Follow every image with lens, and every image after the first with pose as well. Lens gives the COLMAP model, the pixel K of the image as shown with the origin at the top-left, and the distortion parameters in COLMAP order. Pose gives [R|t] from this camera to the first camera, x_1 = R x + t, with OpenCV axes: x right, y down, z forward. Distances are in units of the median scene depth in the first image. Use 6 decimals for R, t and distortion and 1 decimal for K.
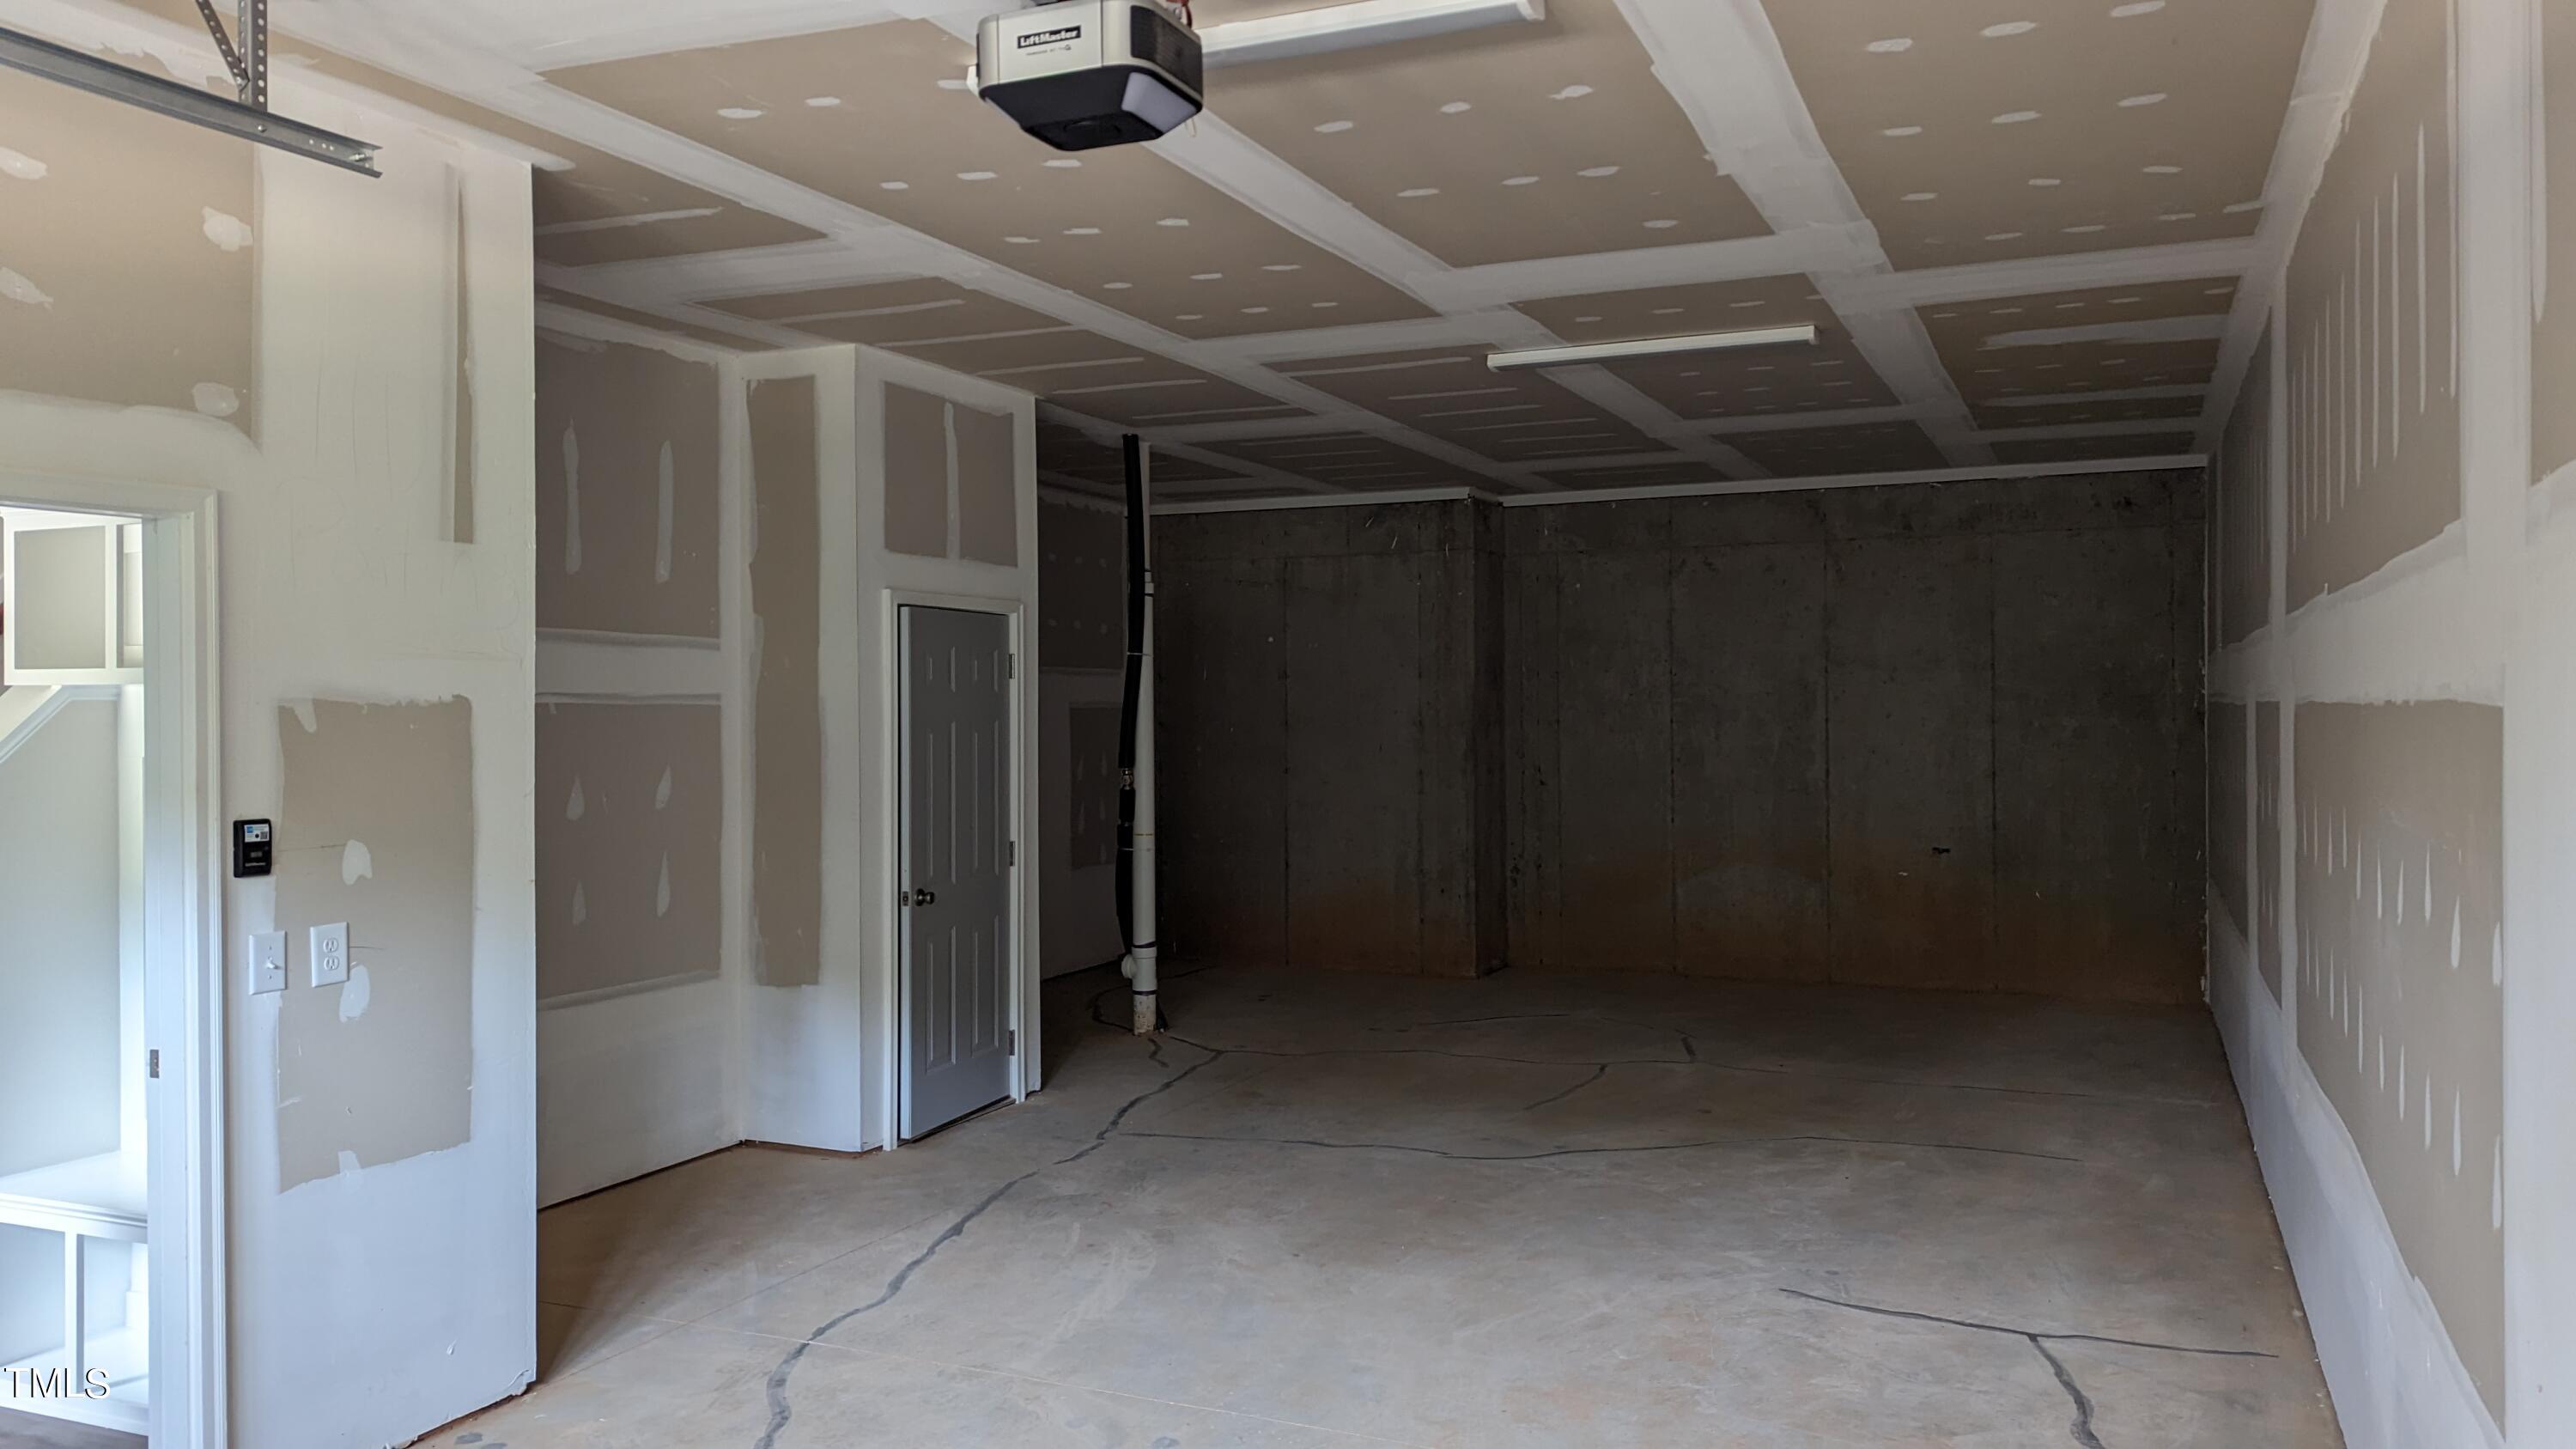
lens RADIAL K [[1828.7, 0, 1282.5], [0, 1828.7, 684.0], [0, 0, 1]] dist [0.064131, -0.065049]
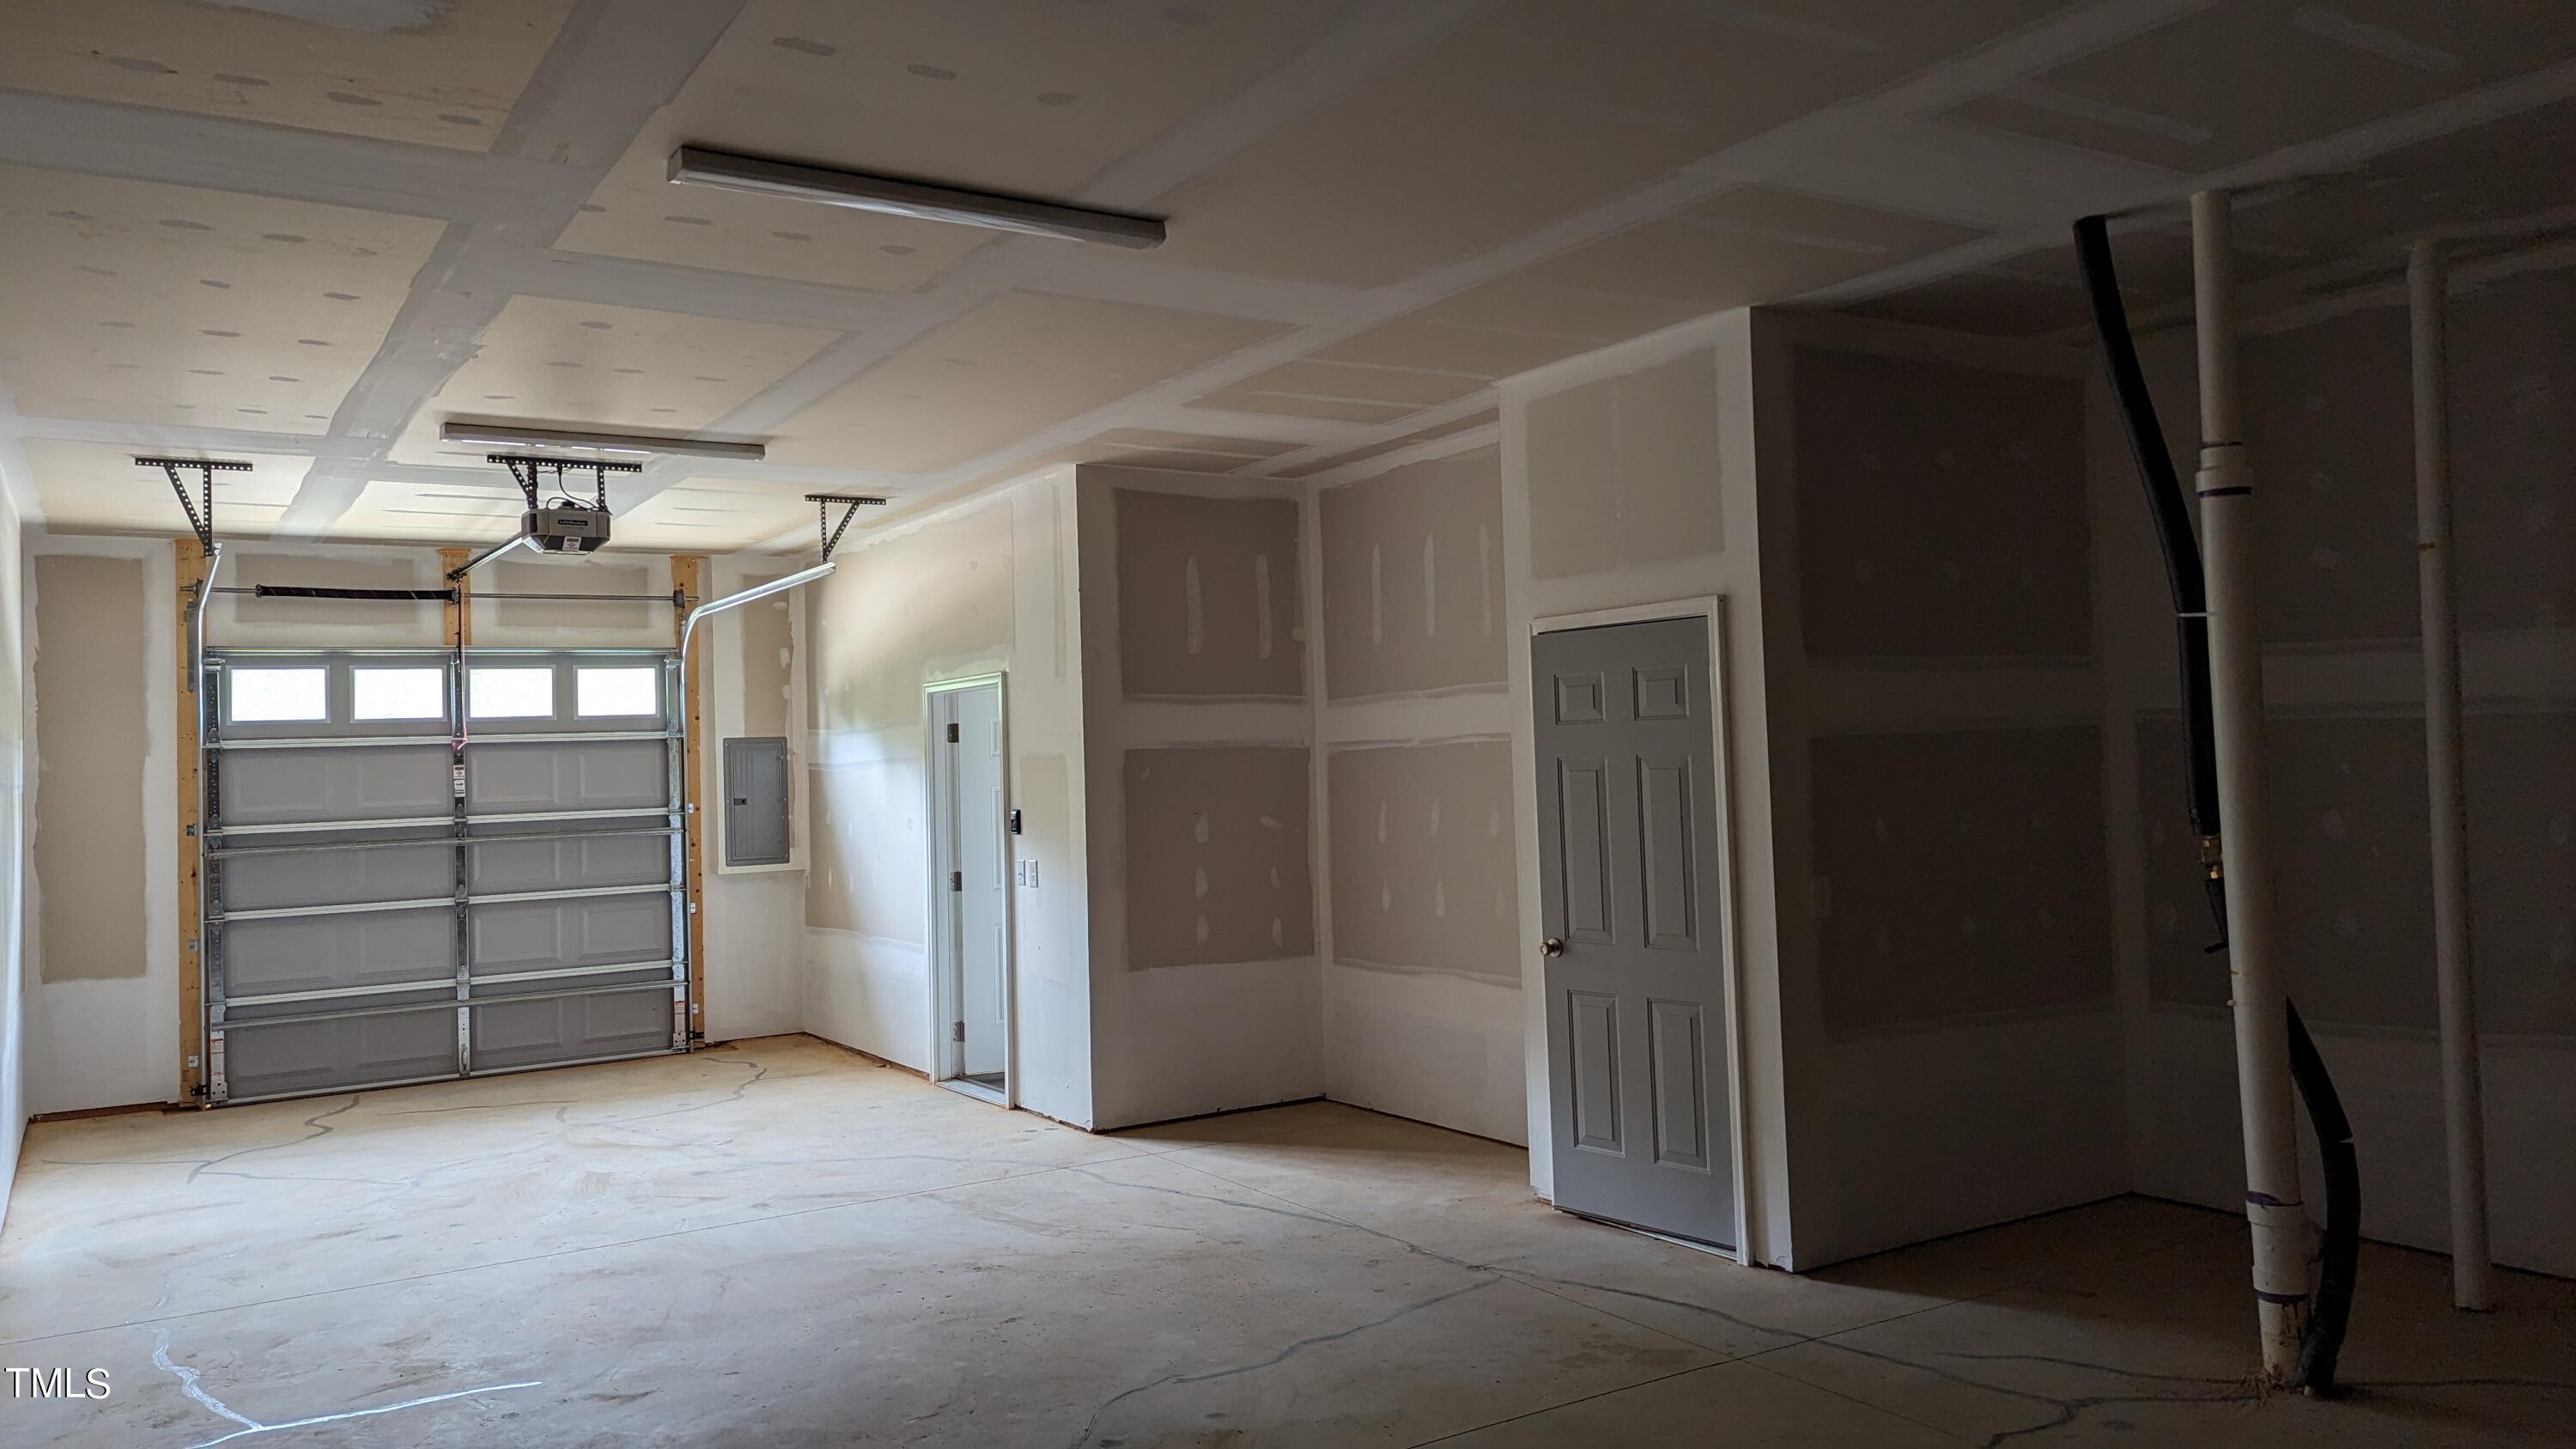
lens RADIAL K [[1828.7, 0, 1282.5], [0, 1828.7, 684.0], [0, 0, 1]] dist [0.064131, -0.065049]
pose [[-0.510620, -0.014854, -0.859678, 0.678370], [0.044700, 0.998040, -0.043796, 0.019349], [0.858644, -0.060791, -0.508955, 1.400475]]
